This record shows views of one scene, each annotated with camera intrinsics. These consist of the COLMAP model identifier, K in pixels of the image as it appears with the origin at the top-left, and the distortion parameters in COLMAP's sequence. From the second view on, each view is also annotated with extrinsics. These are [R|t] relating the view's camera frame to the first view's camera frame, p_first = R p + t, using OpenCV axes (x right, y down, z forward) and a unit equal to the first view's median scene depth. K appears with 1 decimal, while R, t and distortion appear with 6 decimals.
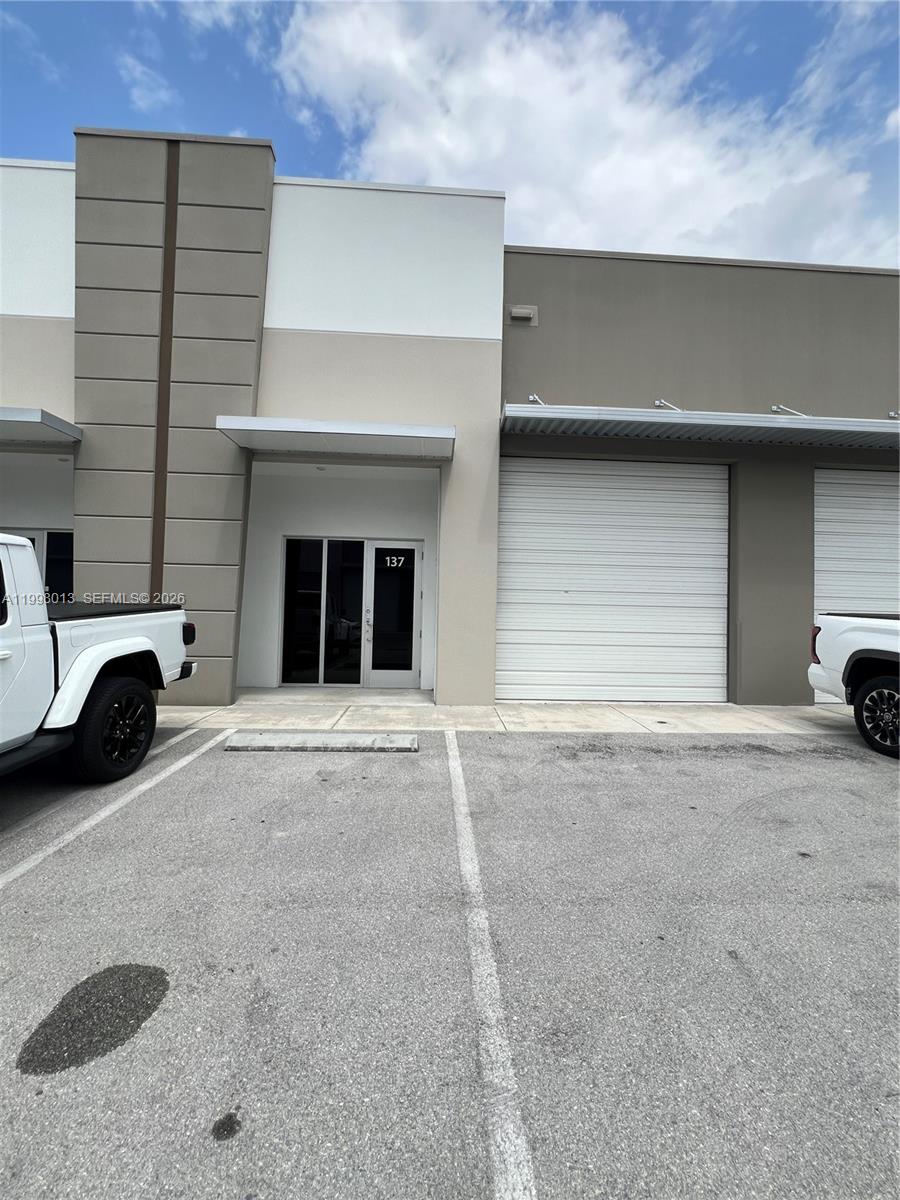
lens RADIAL K [[481.2, 0, 450.0], [0, 481.2, 600.0], [0, 0, 1]] dist [-0.000606, -0.000014]
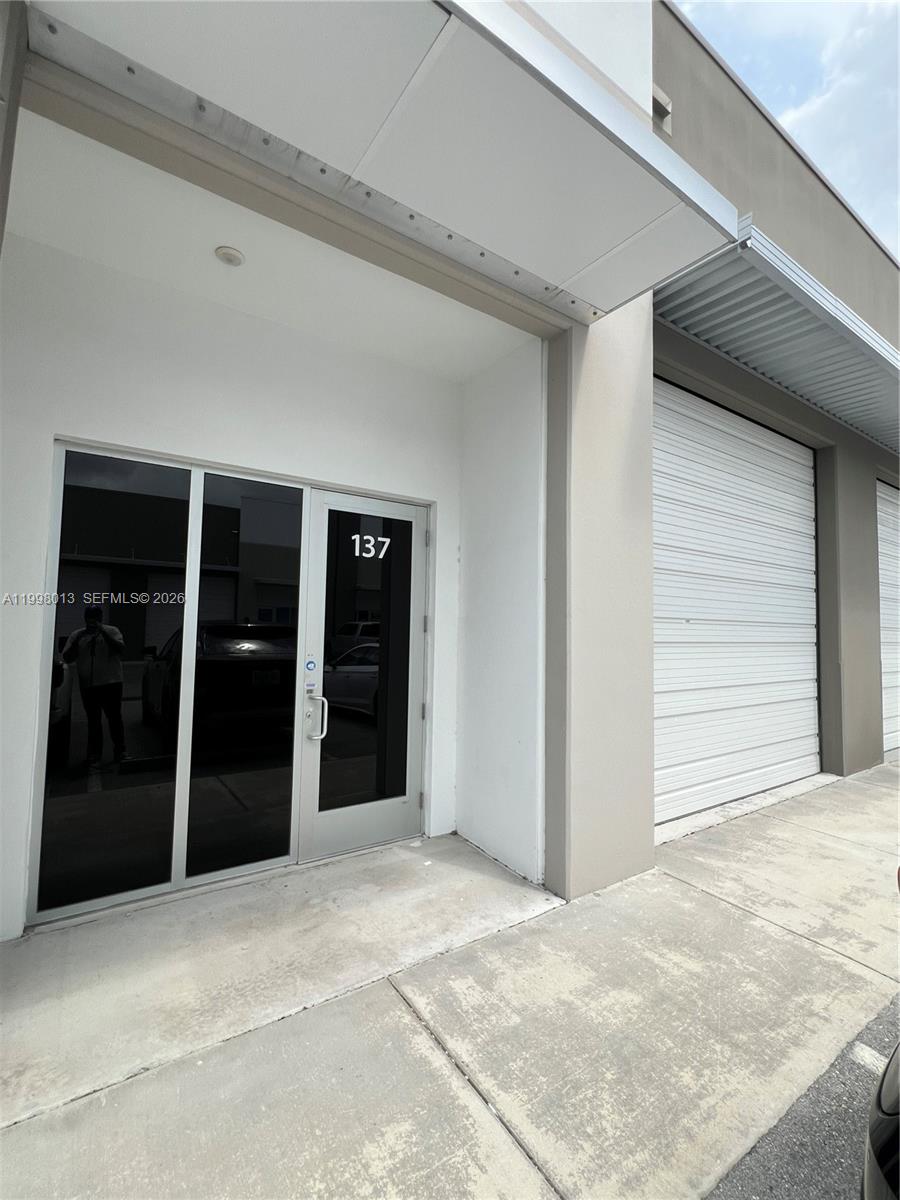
lens RADIAL K [[533.4, 0, 450.0], [0, 533.4, 600.0], [0, 0, 1]] dist [0.002471, 0.000095]
pose [[0.853231, 0.021356, 0.521097, -0.303244], [-0.014953, 0.999752, -0.016489, -0.025397], [-0.521320, 0.006277, 0.853338, 0.560248]]
